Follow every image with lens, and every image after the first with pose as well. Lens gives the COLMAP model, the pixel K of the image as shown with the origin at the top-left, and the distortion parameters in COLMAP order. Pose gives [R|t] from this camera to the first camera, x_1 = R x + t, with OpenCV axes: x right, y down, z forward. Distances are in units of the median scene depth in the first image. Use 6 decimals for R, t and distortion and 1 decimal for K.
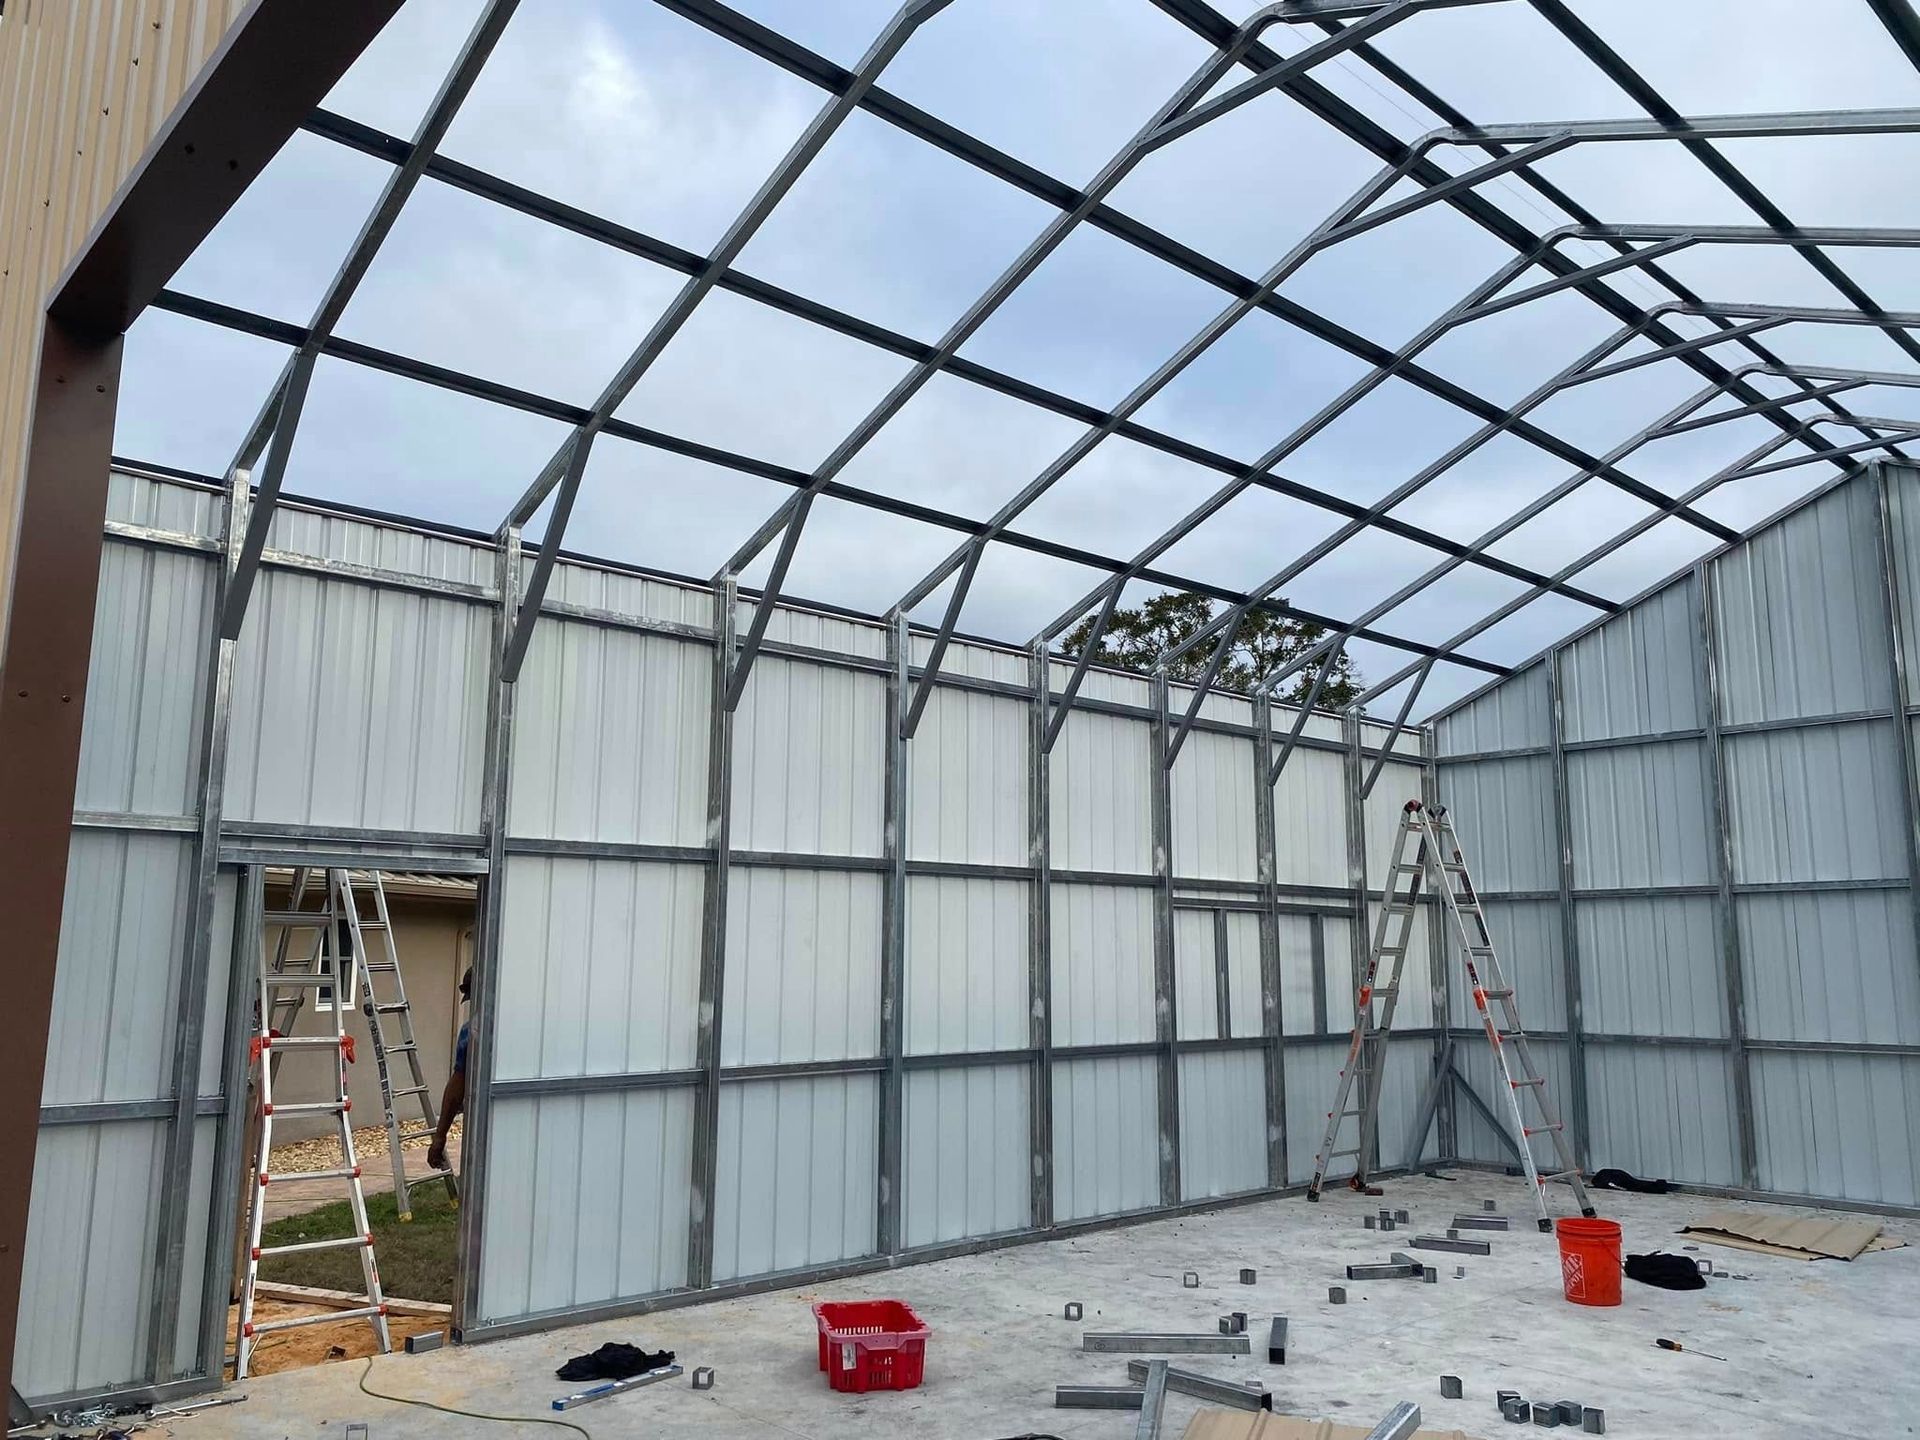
lens RADIAL K [[1488.1, 0, 960.0], [0, 1488.1, 720.0], [0, 0, 1]] dist [0.003628, -0.038657]
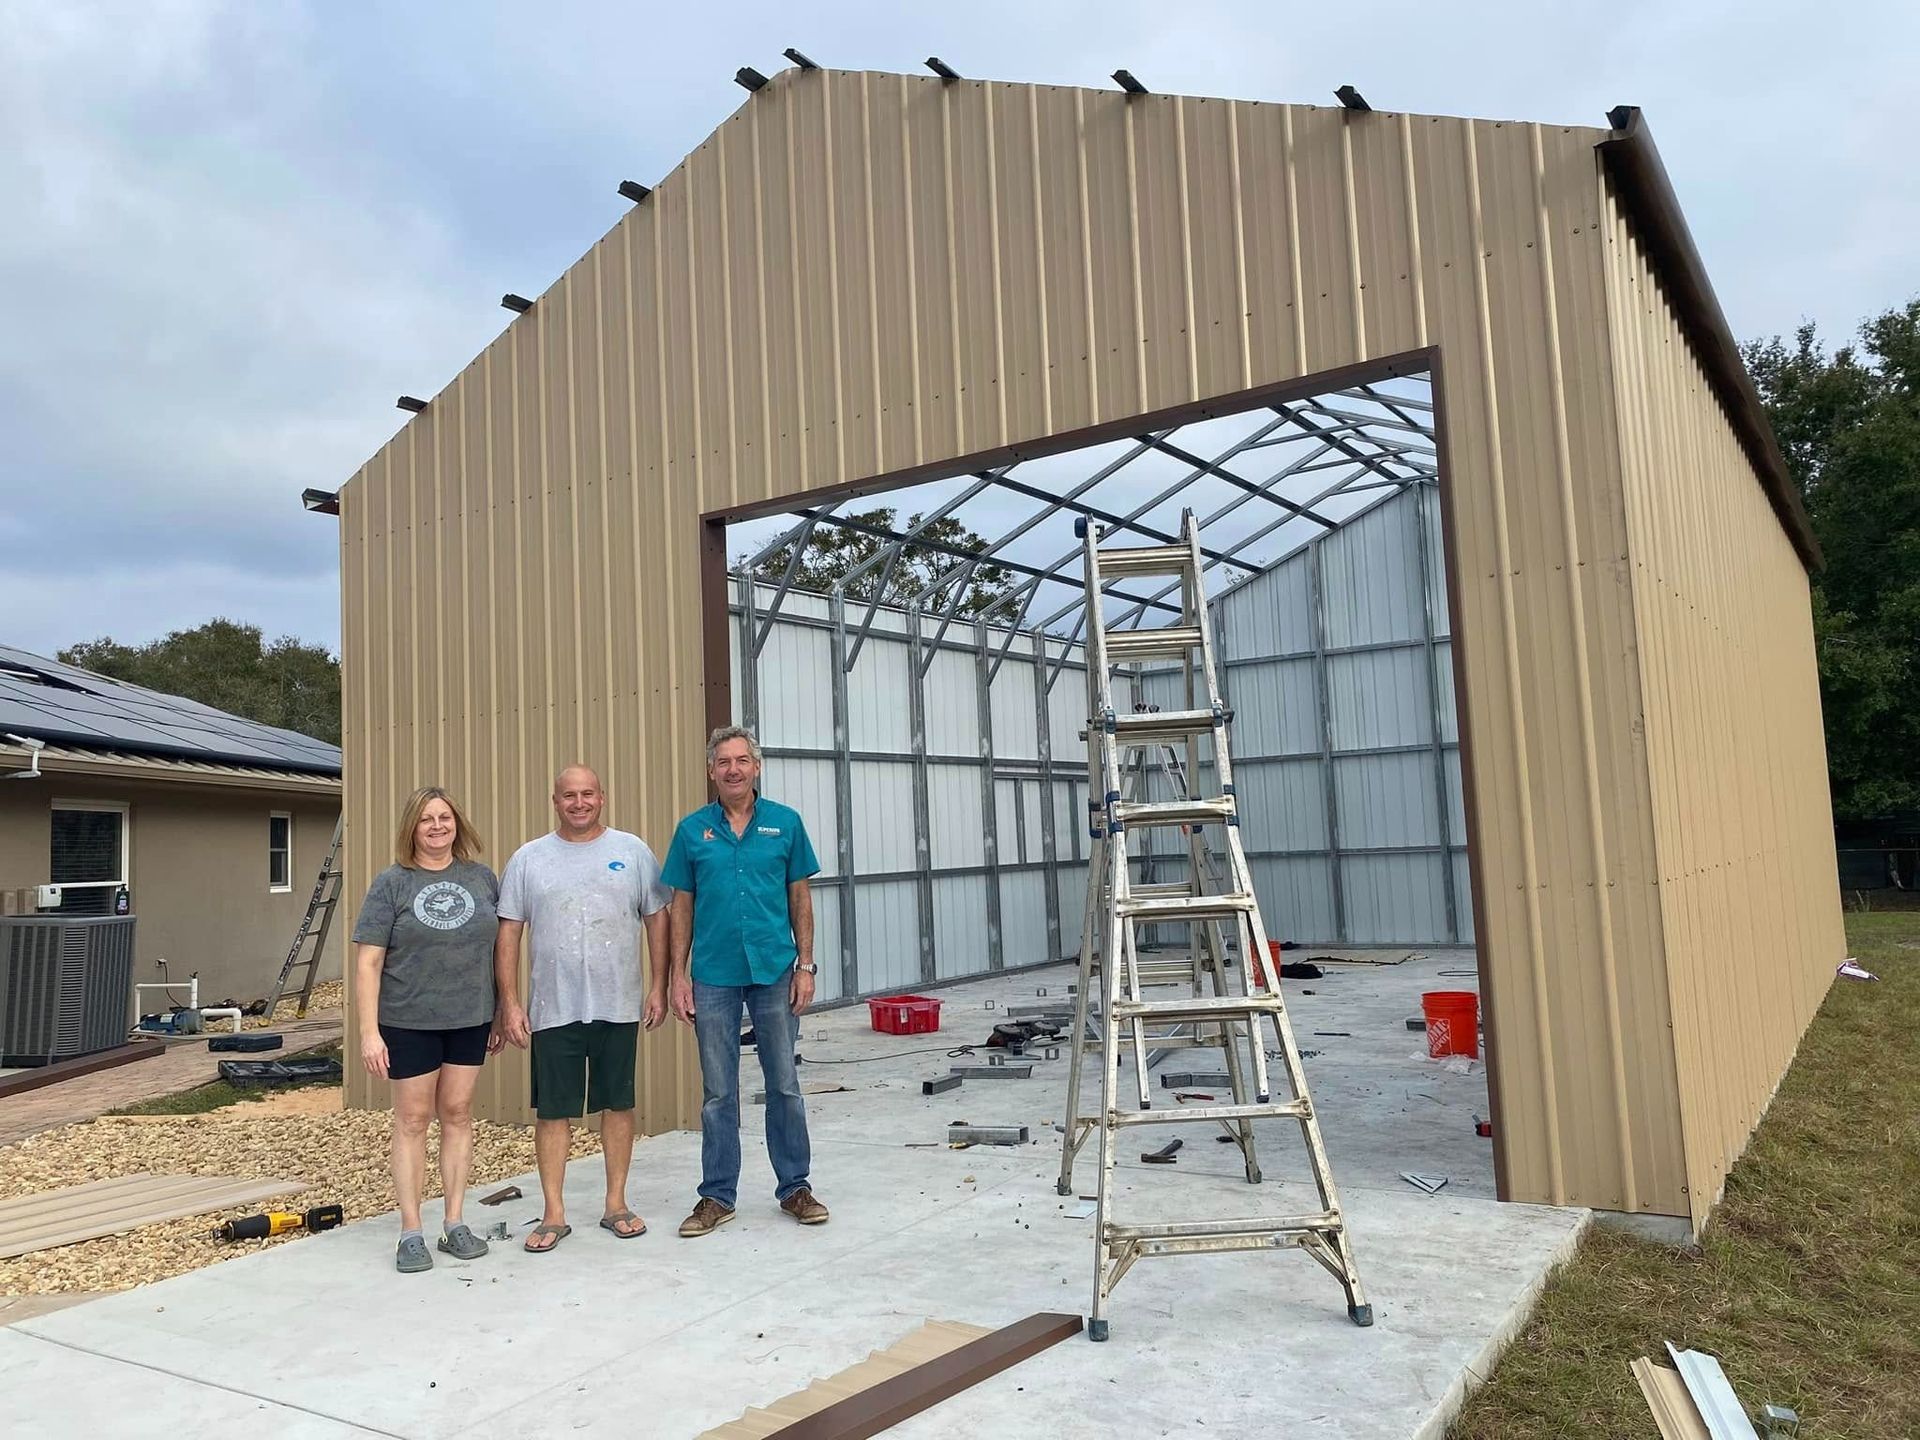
lens RADIAL K [[1488.1, 0, 960.0], [0, 1488.1, 720.0], [0, 0, 1]] dist [0.003628, -0.038657]
pose [[0.969420, -0.026002, 0.244027, -0.250153], [0.009101, 0.997496, 0.070132, -0.037306], [-0.245240, -0.065767, 0.967229, -0.434660]]
